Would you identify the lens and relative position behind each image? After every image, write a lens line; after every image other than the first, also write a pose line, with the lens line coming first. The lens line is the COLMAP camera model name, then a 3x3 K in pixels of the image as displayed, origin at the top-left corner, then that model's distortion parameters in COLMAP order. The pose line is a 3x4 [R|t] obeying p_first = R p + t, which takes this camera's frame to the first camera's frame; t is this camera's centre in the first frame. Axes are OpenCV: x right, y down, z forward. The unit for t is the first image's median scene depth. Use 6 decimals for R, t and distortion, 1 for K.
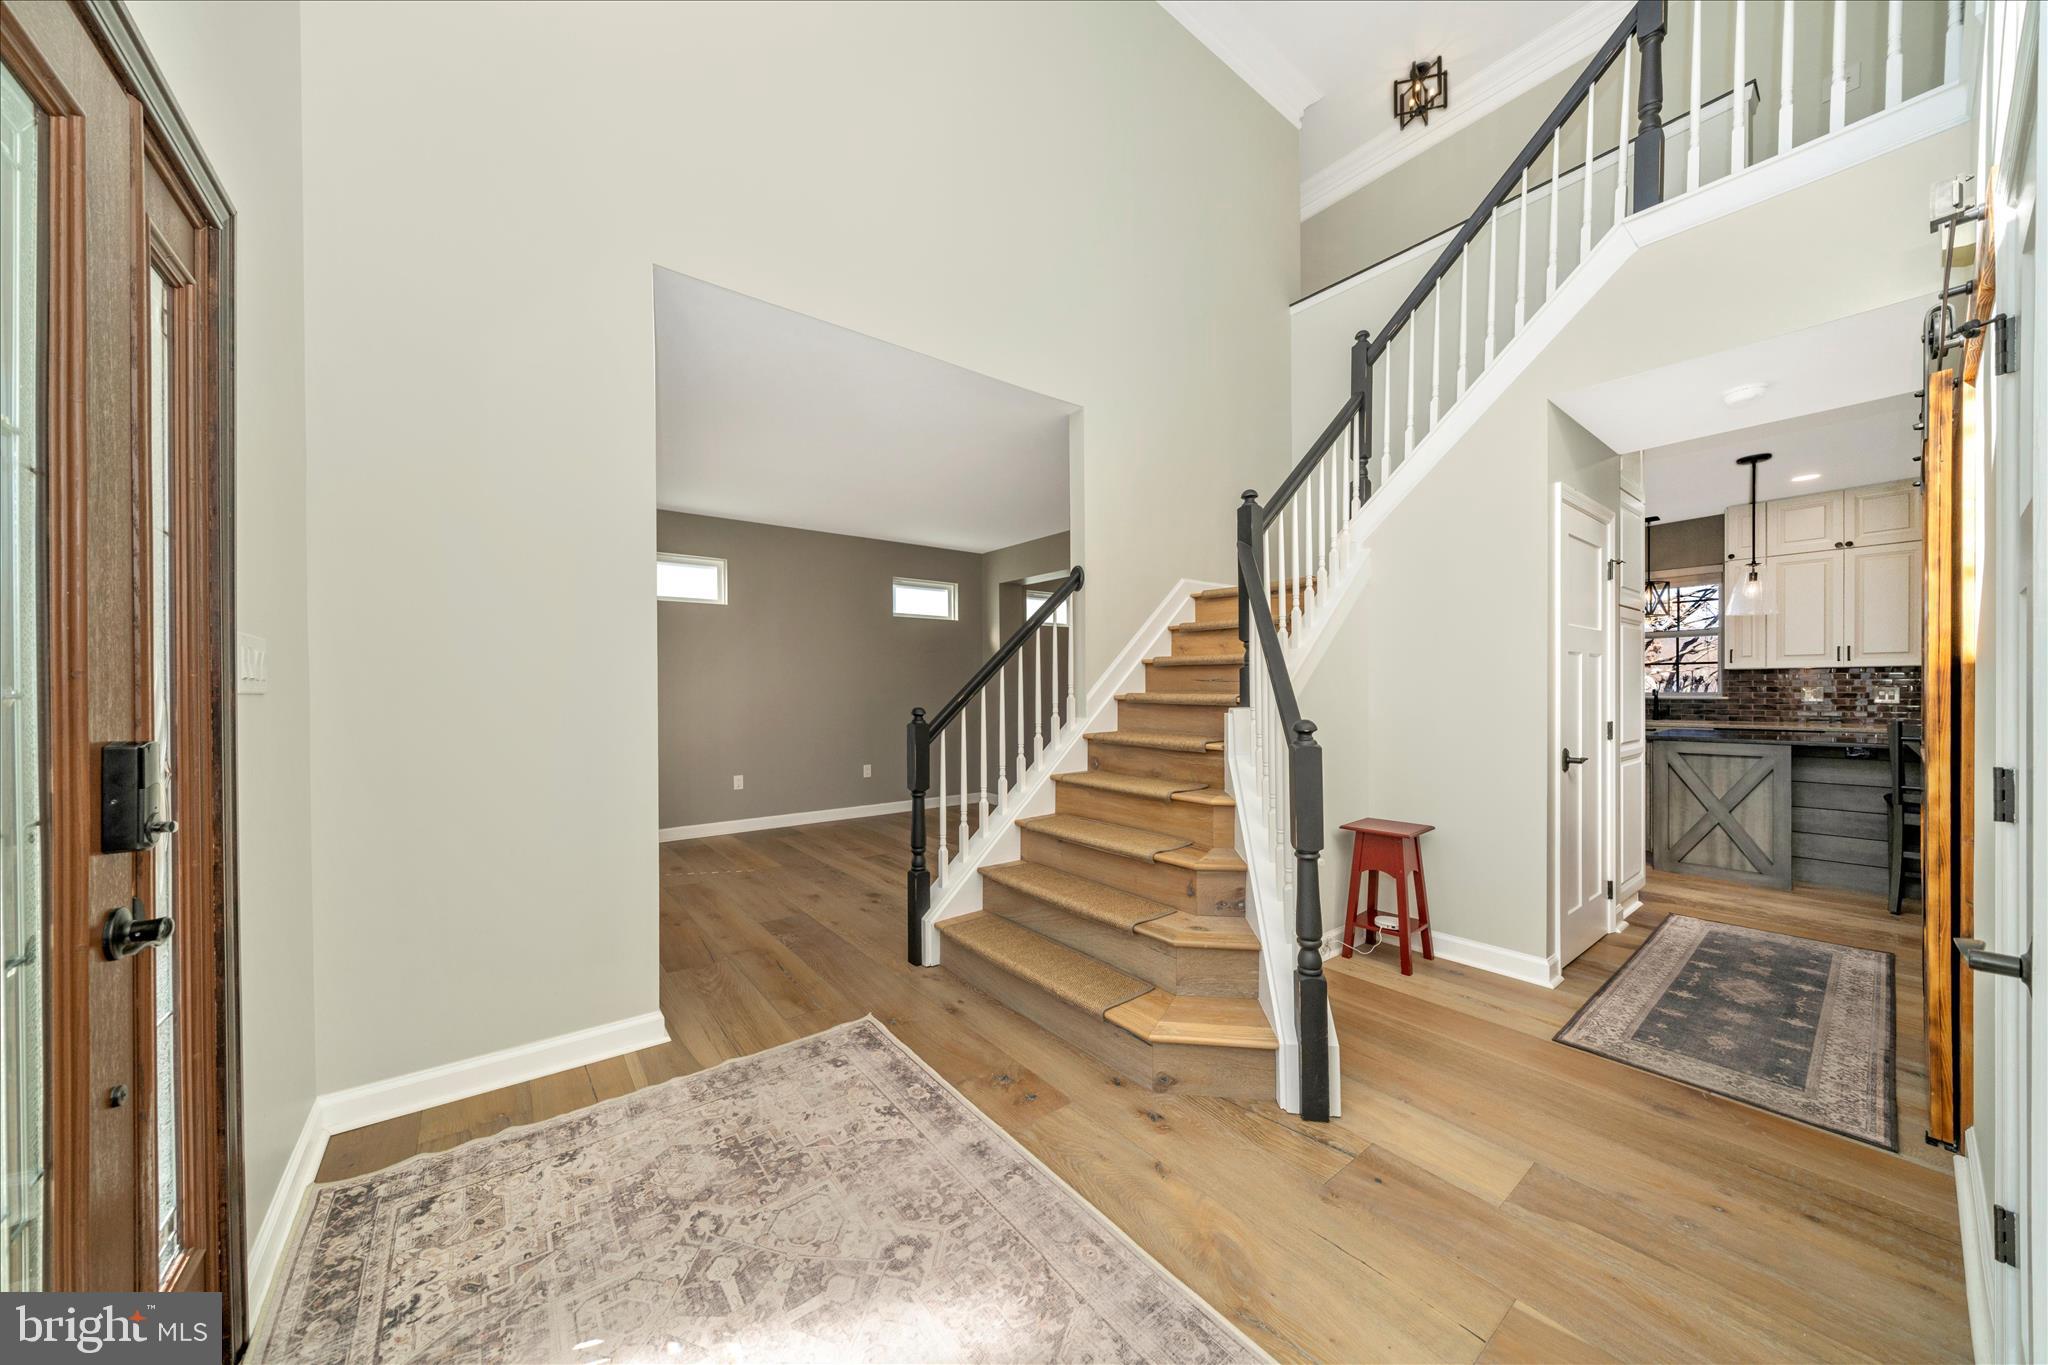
lens RADIAL K [[693.5, 0, 1007.9], [0, 693.5, 683.7], [0, 0, 1]] dist [-0.005799, -0.000697]
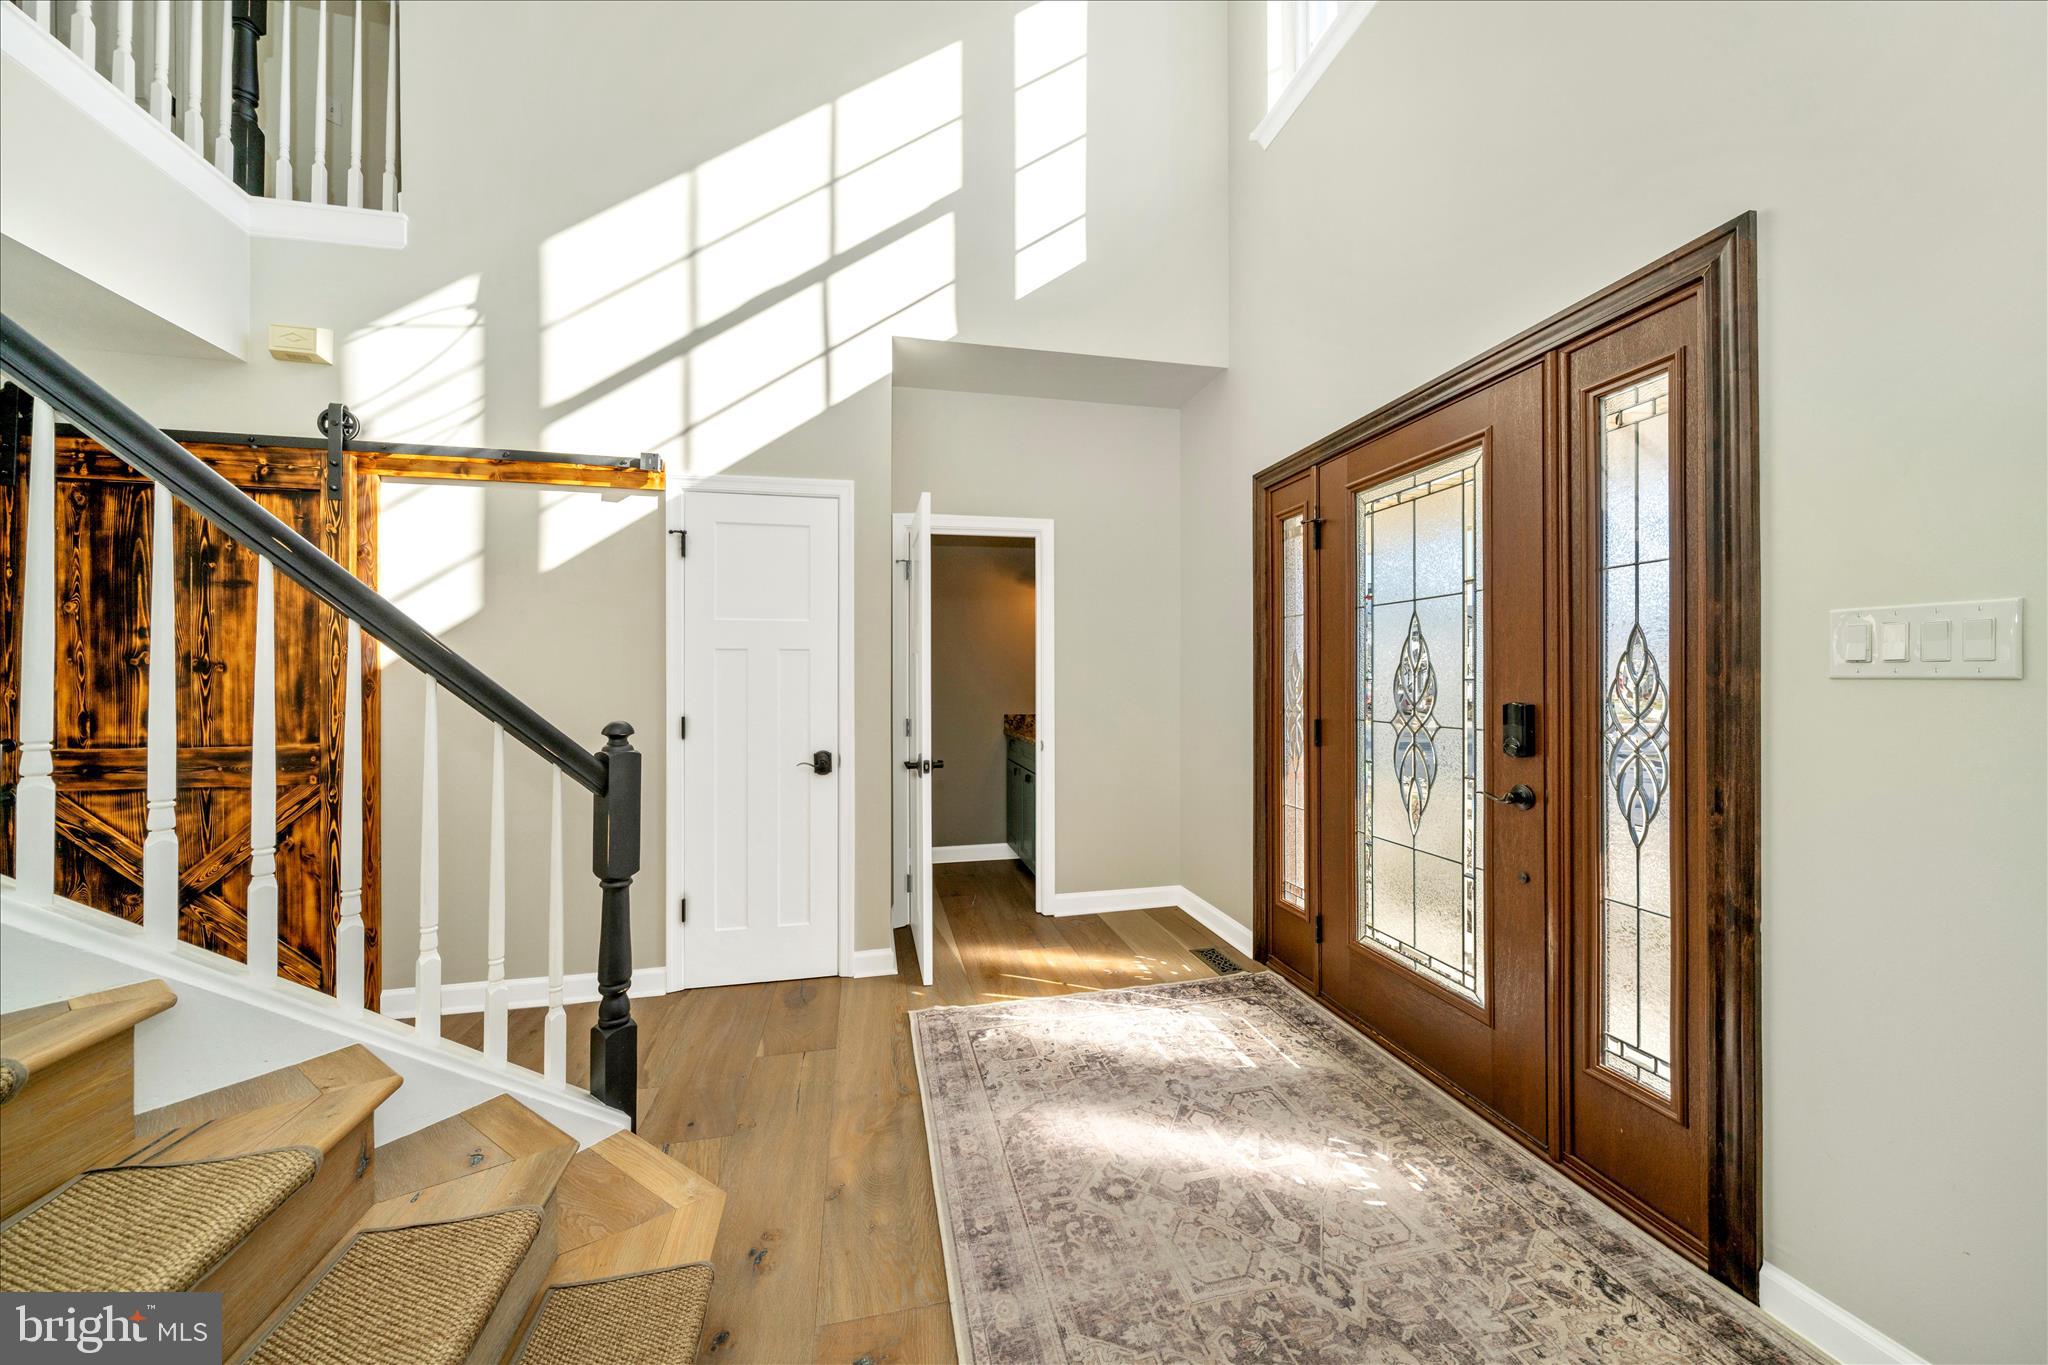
lens RADIAL K [[693.5, 0, 1004.8], [0, 693.5, 688.6], [0, 0, 1]] dist [-0.005799, -0.000697]
pose [[-0.905299, 0.010408, 0.424648, -0.438856], [0.009329, 0.999946, -0.004621, 0.025075], [-0.424673, -0.000222, -0.905347, 1.950051]]
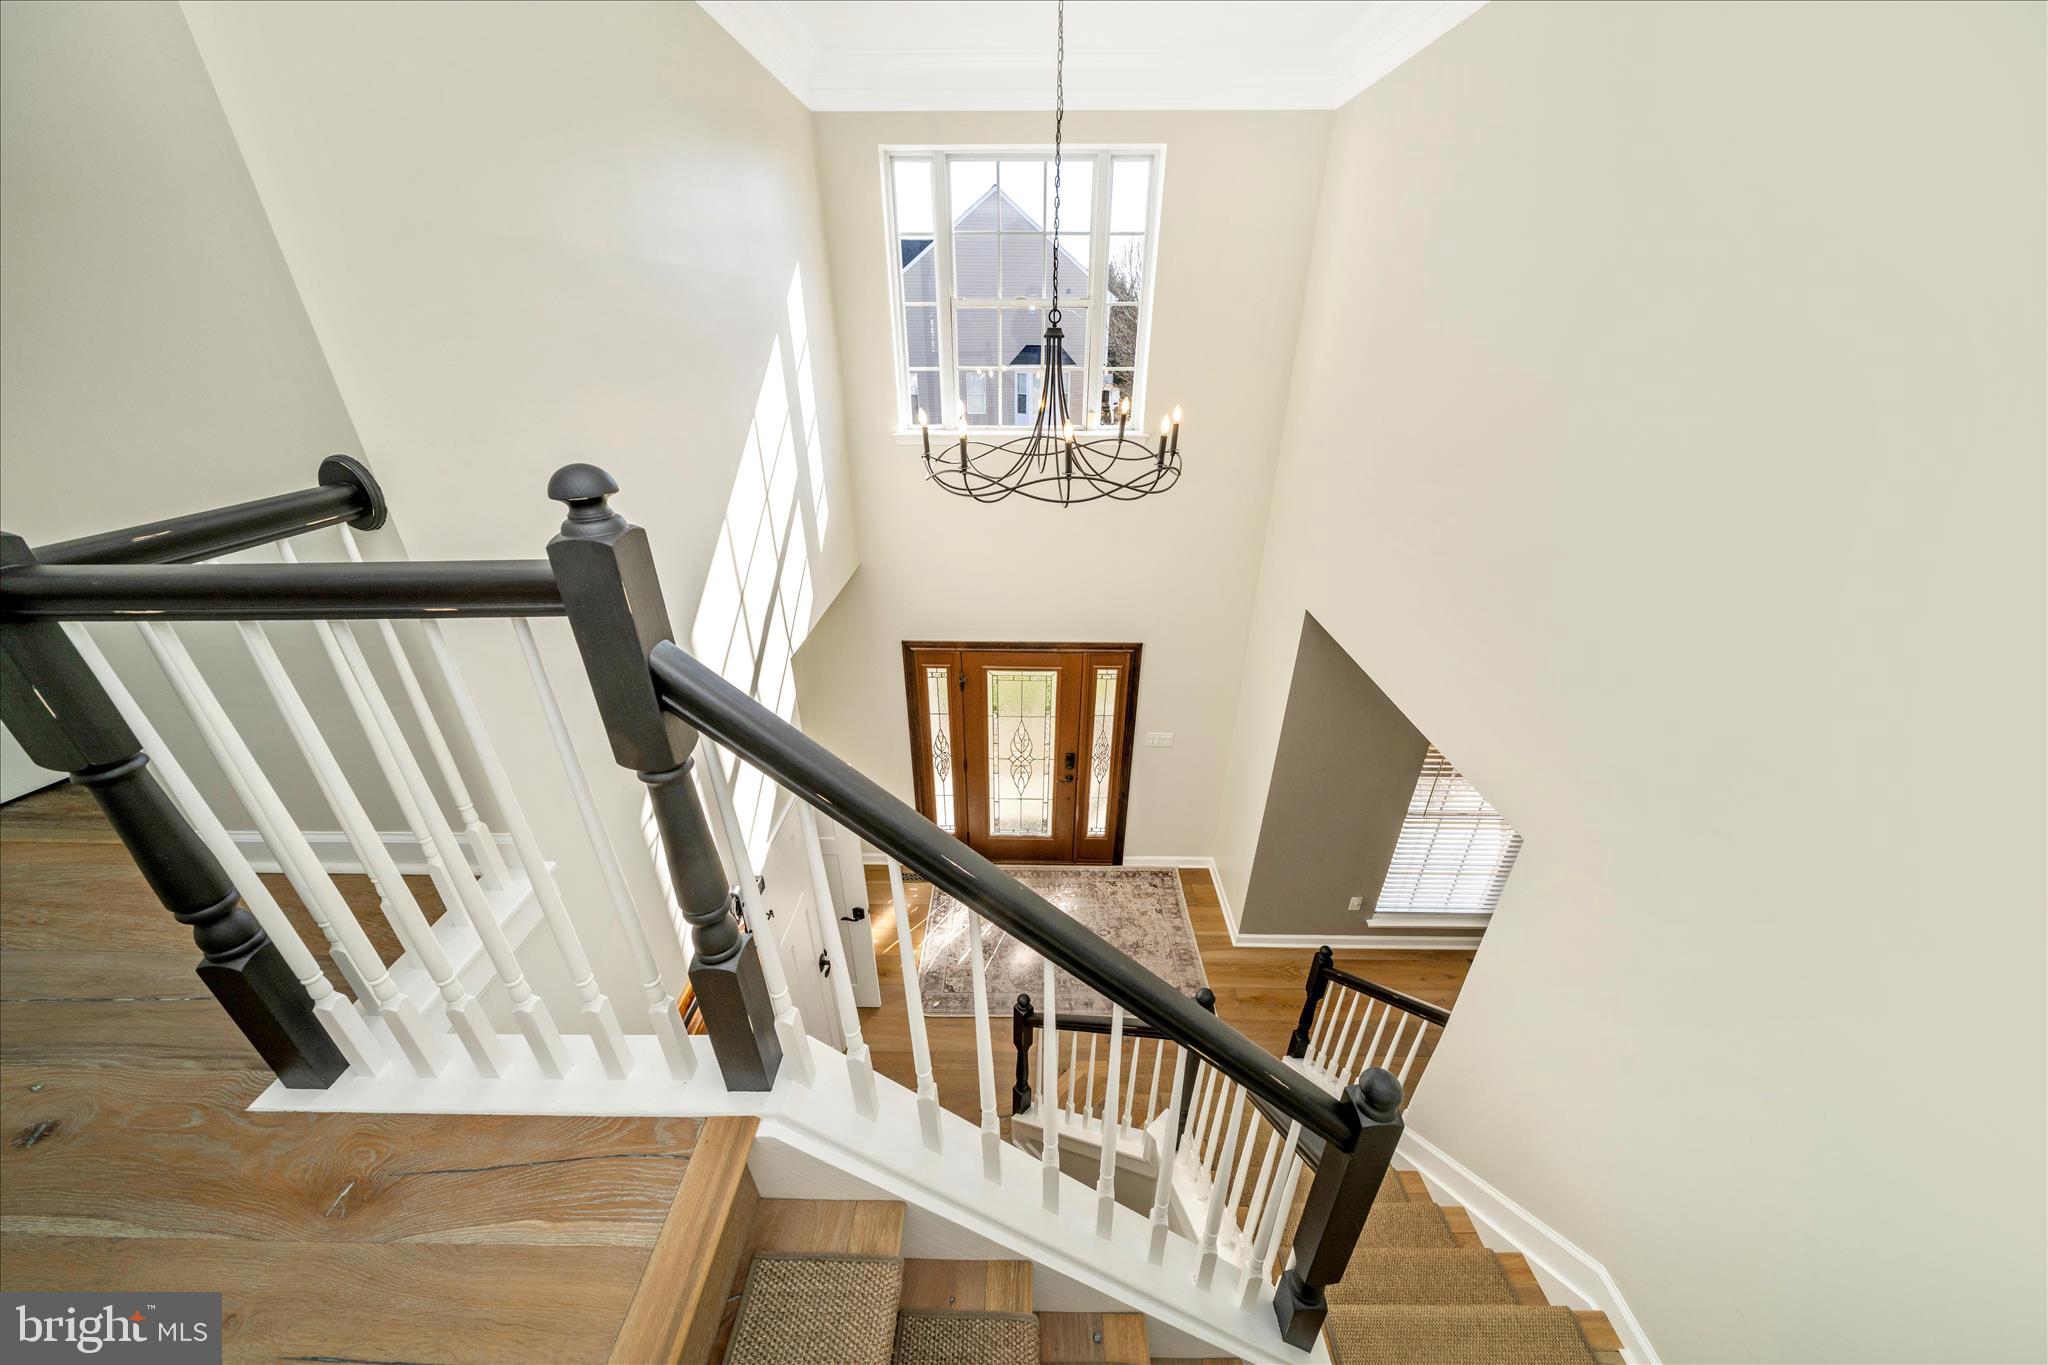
lens RADIAL K [[693.5, 0, 1029.8], [0, 693.5, 692.9], [0, 0, 1]] dist [-0.005799, -0.000697]
pose [[-0.607452, 0.368318, -0.703806, 1.737220], [-0.003030, 0.884928, 0.465718, -1.834091], [0.794350, 0.285034, -0.536435, 2.182183]]
